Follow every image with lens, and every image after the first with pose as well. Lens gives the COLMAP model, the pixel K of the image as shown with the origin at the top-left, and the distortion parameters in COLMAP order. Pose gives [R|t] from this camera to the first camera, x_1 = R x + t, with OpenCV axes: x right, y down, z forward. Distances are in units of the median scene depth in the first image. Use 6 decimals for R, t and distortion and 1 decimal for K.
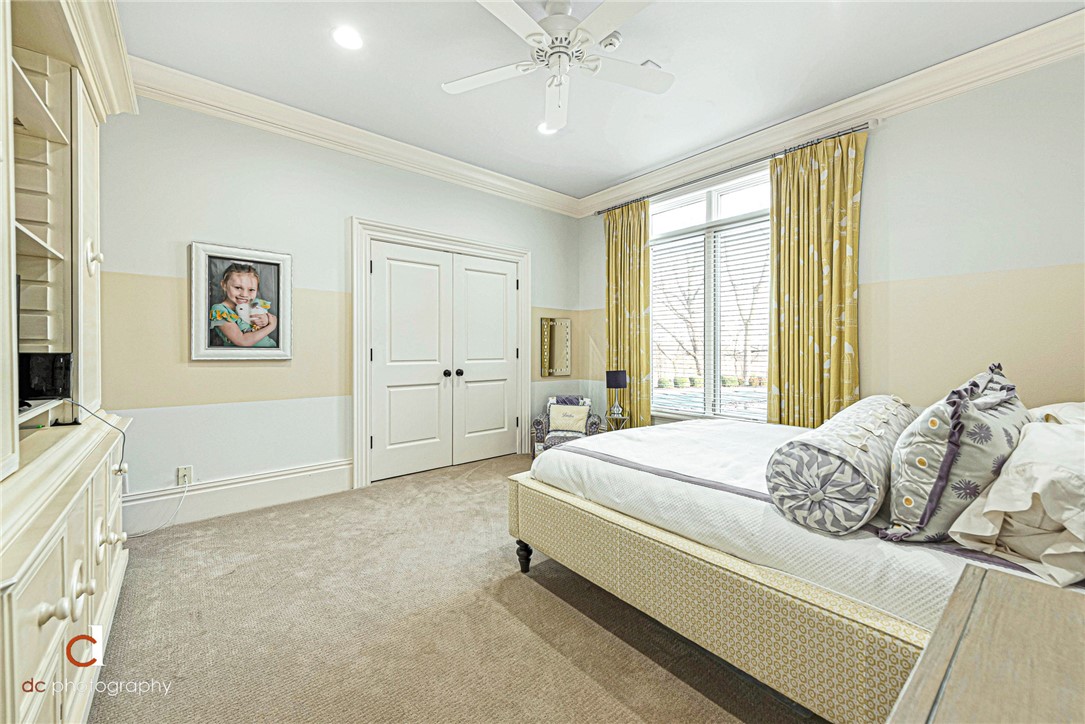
lens RADIAL K [[425.0, 0, 542.5], [0, 425.0, 356.6], [0, 0, 1]] dist [0.010072, -0.000354]
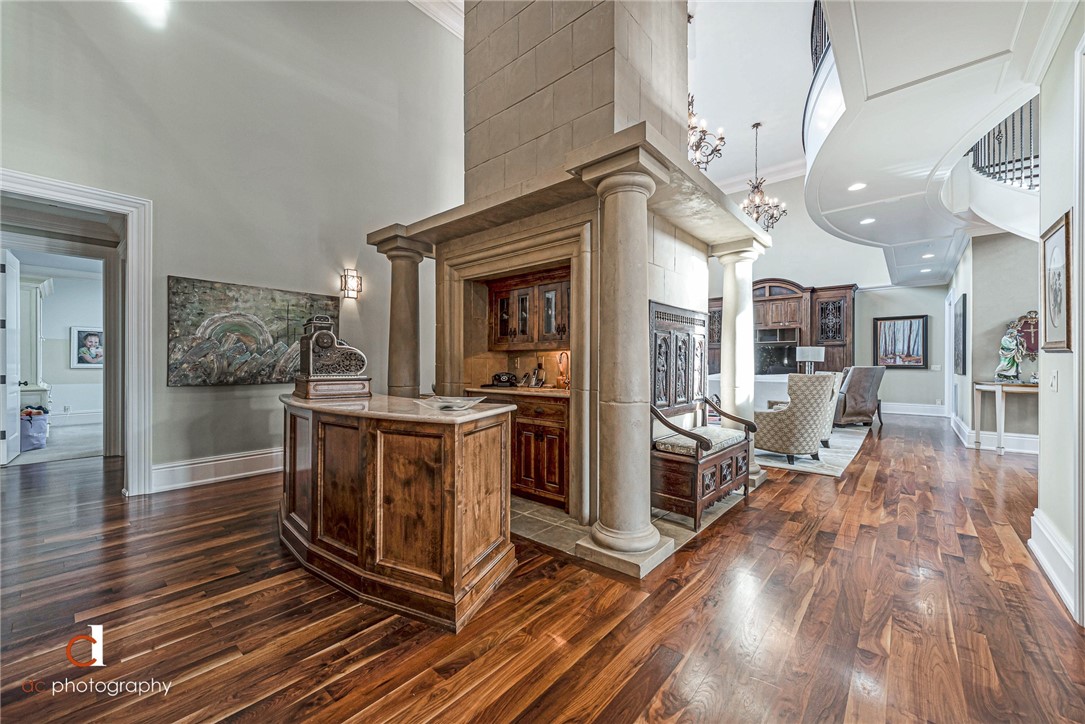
lens RADIAL K [[425.0, 0, 541.3], [0, 425.0, 362.4], [0, 0, 1]] dist [0.010072, -0.000354]
pose [[0.986447, -0.001627, 0.164072, 1.722589], [0.003069, 0.999959, -0.008537, 0.003993], [-0.164051, 0.008924, 0.986412, -2.236589]]
